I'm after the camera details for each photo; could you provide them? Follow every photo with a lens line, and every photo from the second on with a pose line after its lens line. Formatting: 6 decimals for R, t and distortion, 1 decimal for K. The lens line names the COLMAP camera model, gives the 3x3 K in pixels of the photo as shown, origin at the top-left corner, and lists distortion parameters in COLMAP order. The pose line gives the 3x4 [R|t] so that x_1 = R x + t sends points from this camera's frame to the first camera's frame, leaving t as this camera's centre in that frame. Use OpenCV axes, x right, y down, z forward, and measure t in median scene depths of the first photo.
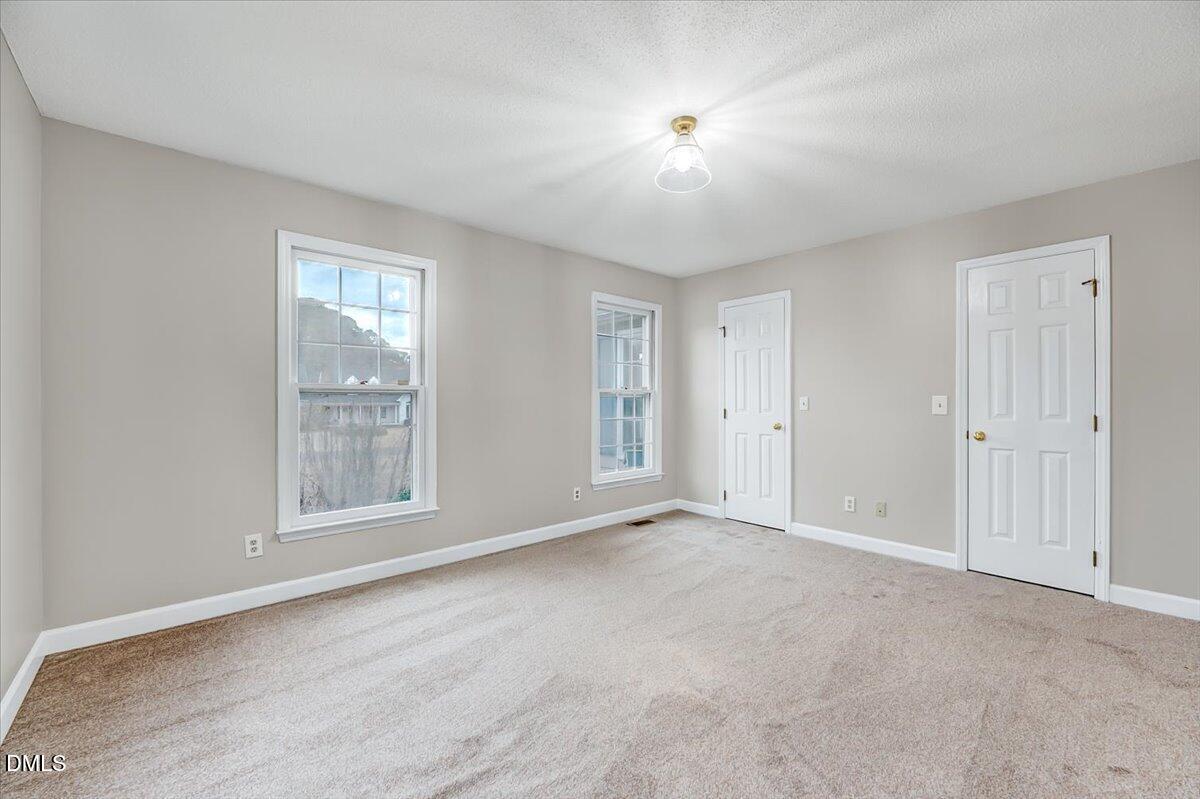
lens RADIAL K [[484.4, 0, 601.0], [0, 484.4, 401.3], [0, 0, 1]] dist [-0.010625, 0.000005]
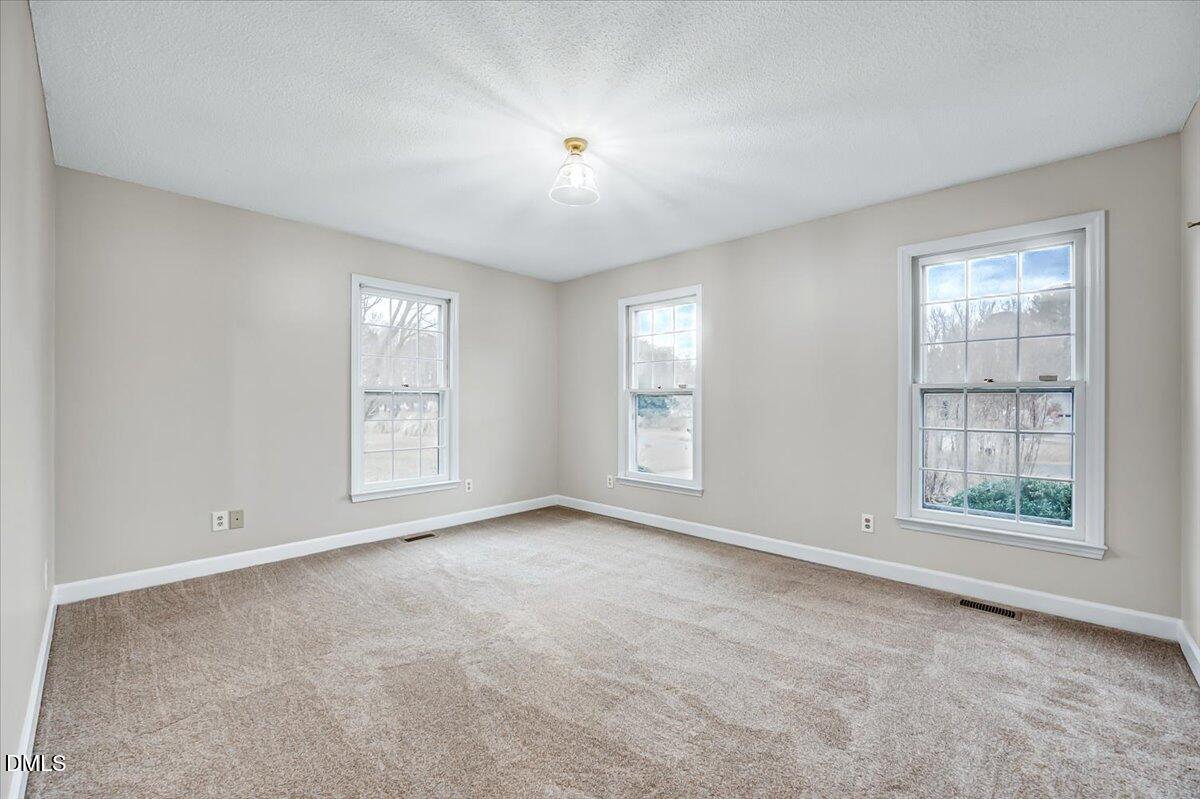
lens RADIAL K [[484.4, 0, 601.0], [0, 484.4, 401.3], [0, 0, 1]] dist [-0.010625, 0.000005]
pose [[0.096594, 0.011191, -0.995261, 0.799583], [0.000526, 0.999936, 0.011295, -0.012979], [0.995324, -0.001615, 0.096582, 0.603009]]
